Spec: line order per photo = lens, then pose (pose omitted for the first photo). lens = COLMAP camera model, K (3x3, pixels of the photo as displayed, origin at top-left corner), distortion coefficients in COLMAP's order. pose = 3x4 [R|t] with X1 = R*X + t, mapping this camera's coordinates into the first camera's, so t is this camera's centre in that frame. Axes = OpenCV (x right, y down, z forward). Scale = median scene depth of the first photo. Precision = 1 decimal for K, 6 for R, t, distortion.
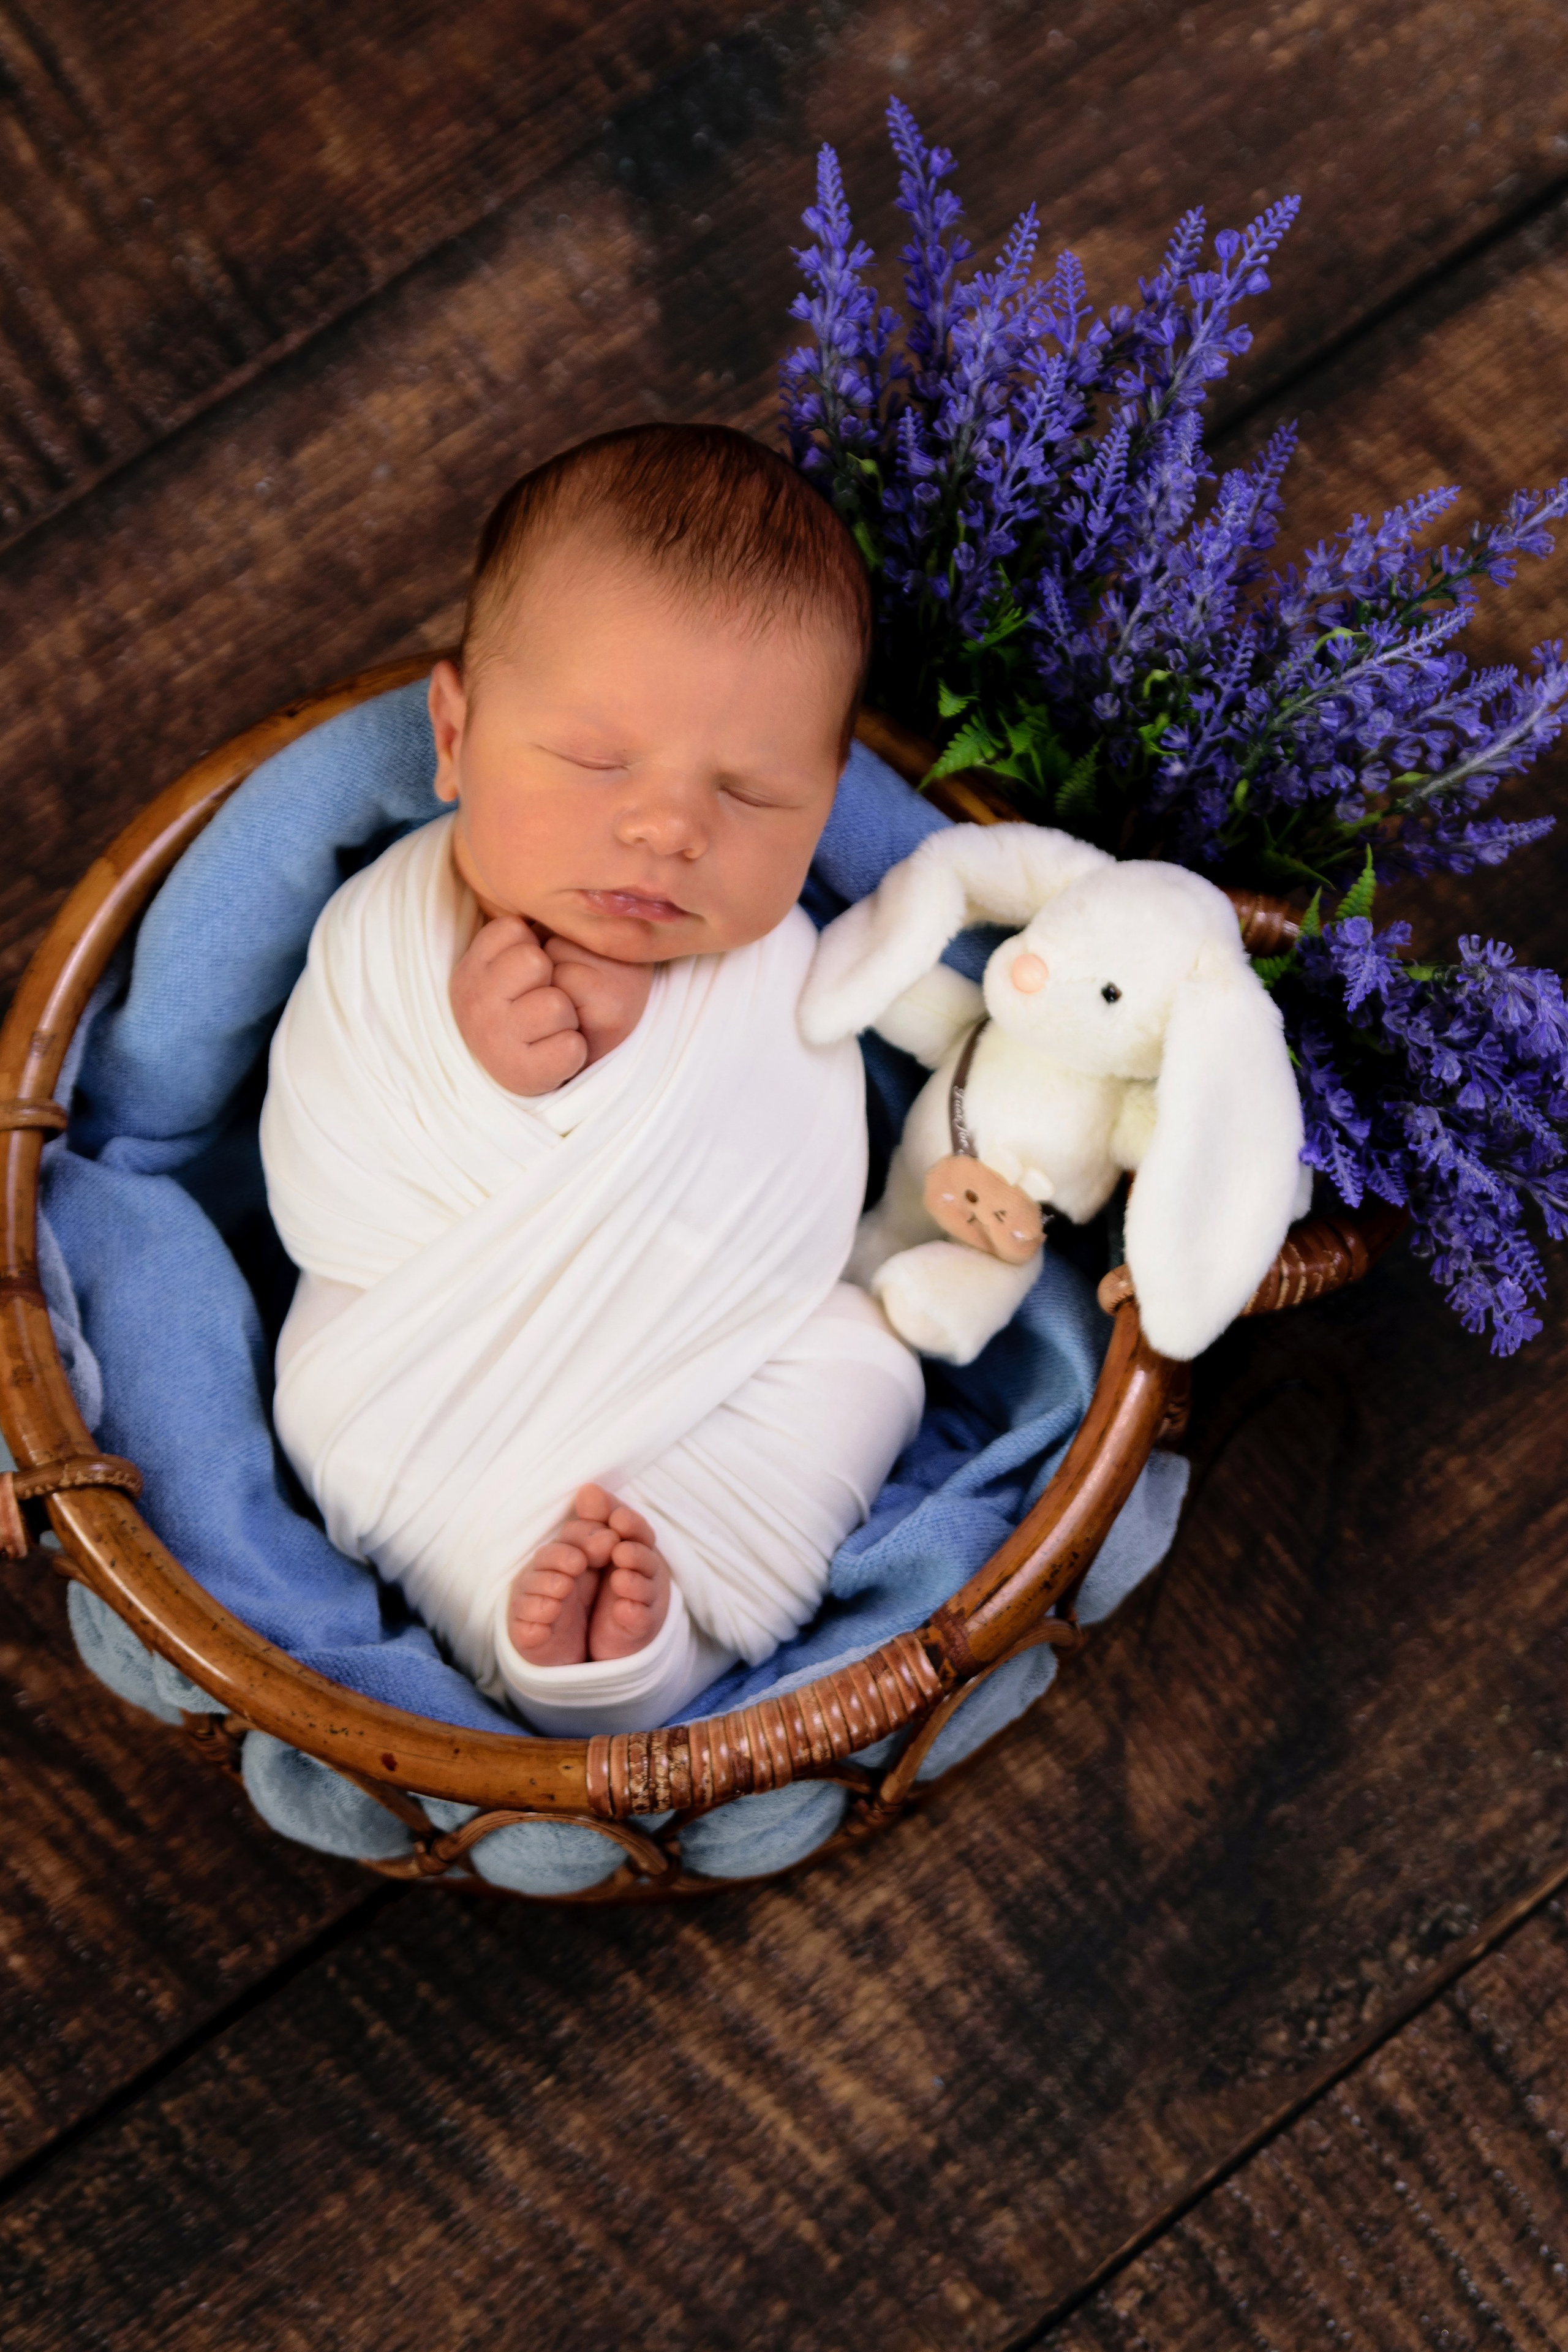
lens RADIAL K [[4686.5, 0, 784.0], [0, 4686.5, 1176.0], [0, 0, 1]] dist [0.053292, 0.060922]
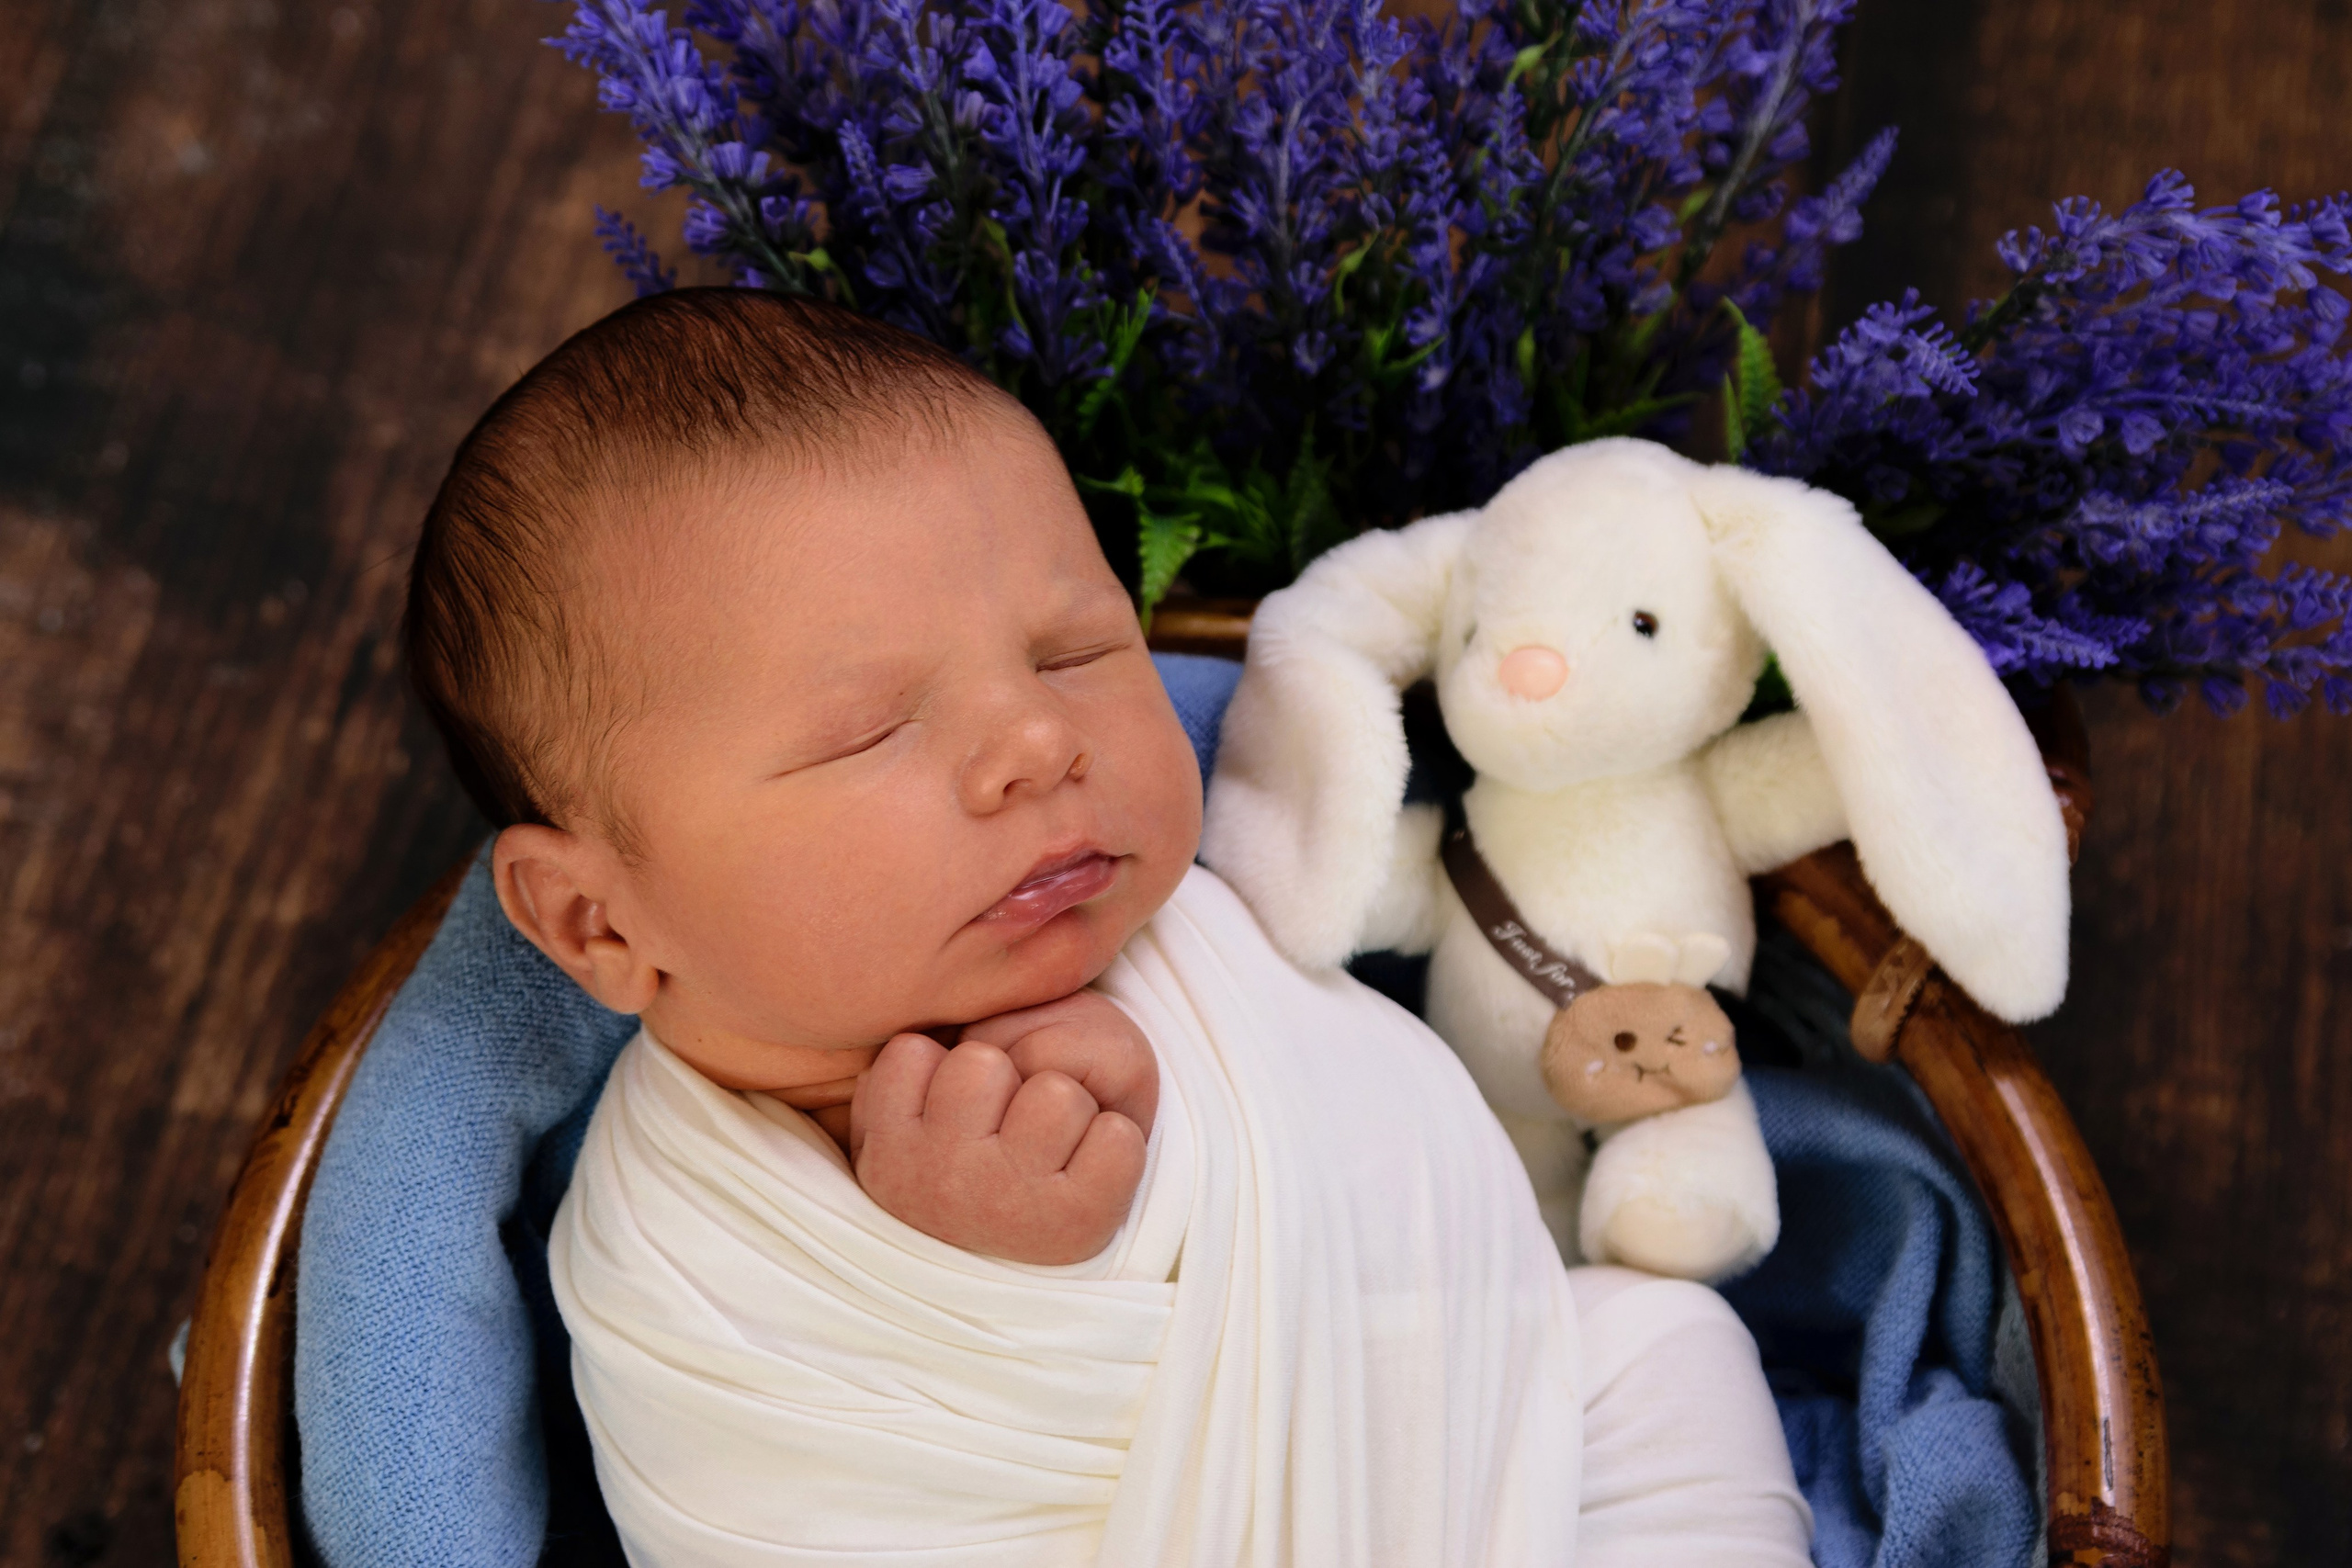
lens RADIAL K [[4999.6, 0, 1177.4], [0, 4999.6, 812.6], [0, 0, 1]] dist [0.166287, -1.768911]
pose [[0.748256, -0.562872, 0.351124, -0.237054], [0.625401, 0.775064, -0.090276, 0.003884], [-0.221330, 0.287142, 0.931967, 0.358682]]
